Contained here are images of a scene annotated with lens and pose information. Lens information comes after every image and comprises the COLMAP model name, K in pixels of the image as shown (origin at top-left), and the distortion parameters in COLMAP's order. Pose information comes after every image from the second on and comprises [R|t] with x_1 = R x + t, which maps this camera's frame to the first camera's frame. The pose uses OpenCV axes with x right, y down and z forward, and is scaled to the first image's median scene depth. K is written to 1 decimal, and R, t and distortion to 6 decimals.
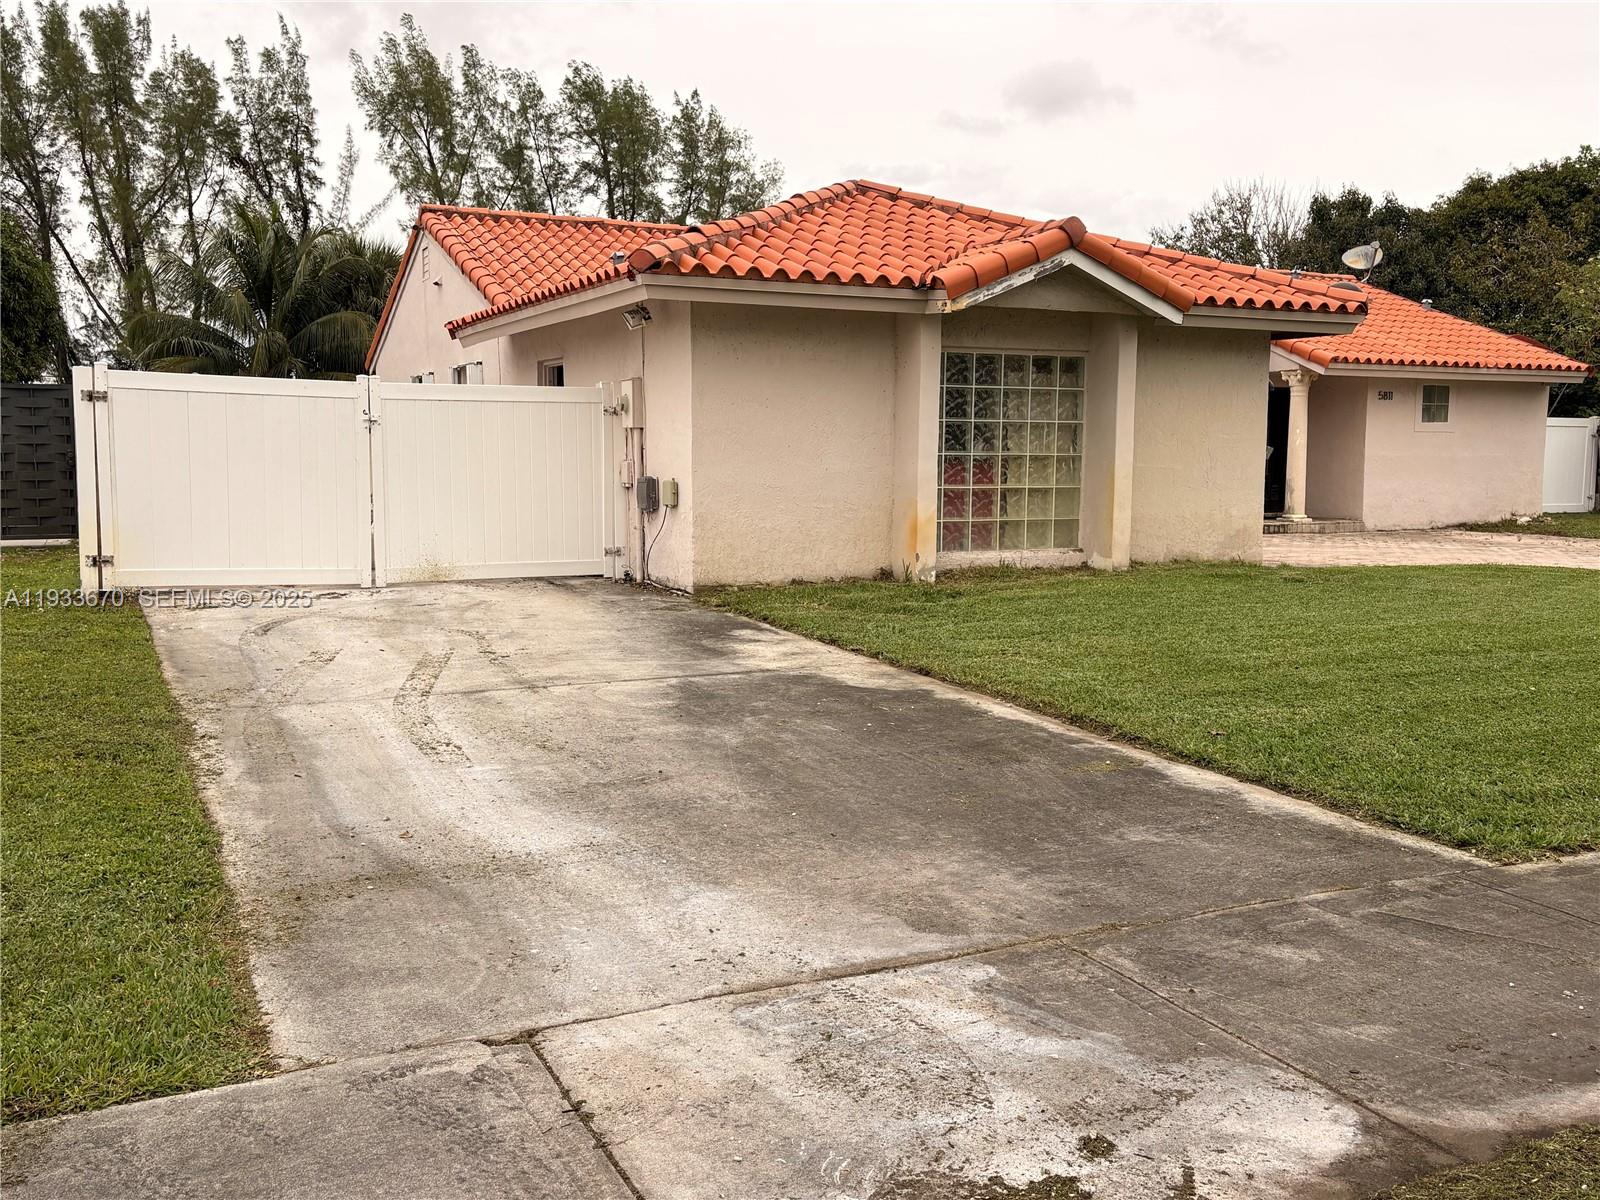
lens RADIAL K [[1448.5, 0, 800.0], [0, 1448.5, 600.0], [0, 0, 1]] dist [0.009021, 0.004539]
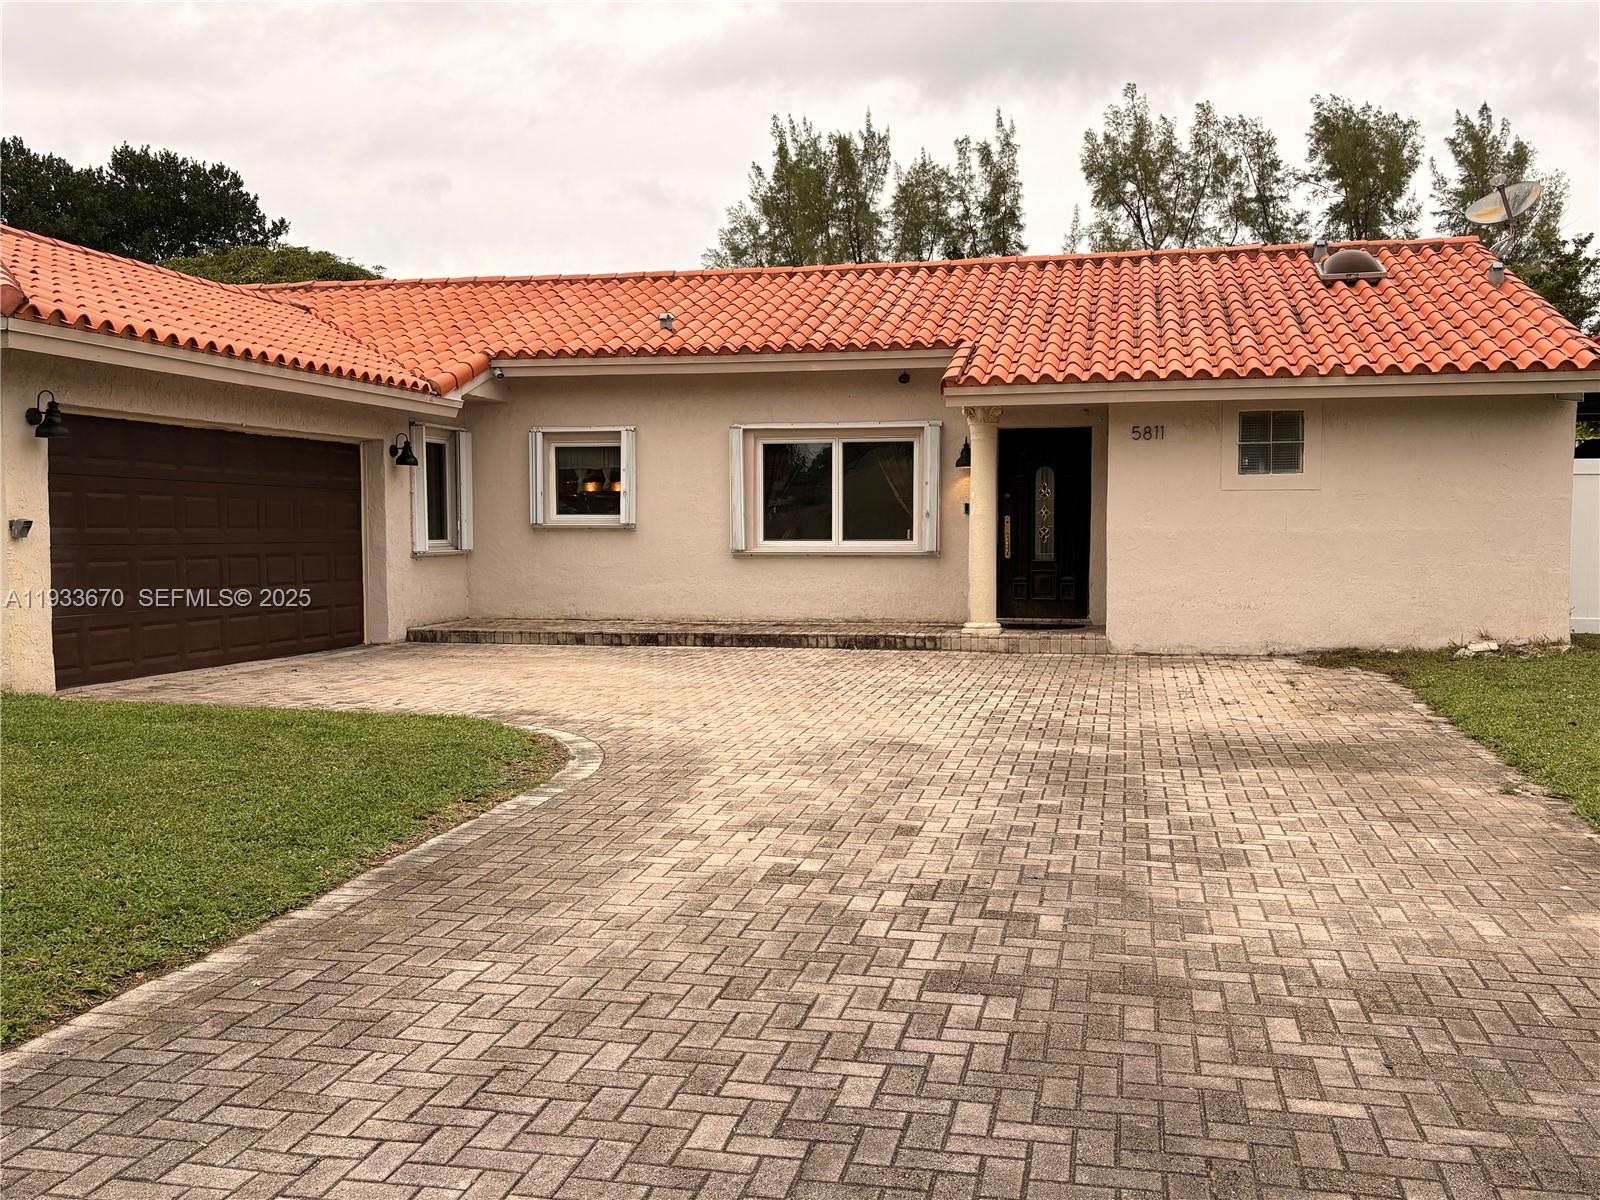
lens RADIAL K [[1448.5, 0, 800.0], [0, 1448.5, 600.0], [0, 0, 1]] dist [0.009021, 0.004539]
pose [[0.784472, 0.026591, -0.619594, 0.184679], [-0.058753, 0.997773, -0.031567, -0.011898], [0.617375, 0.061167, 0.784287, 0.121082]]
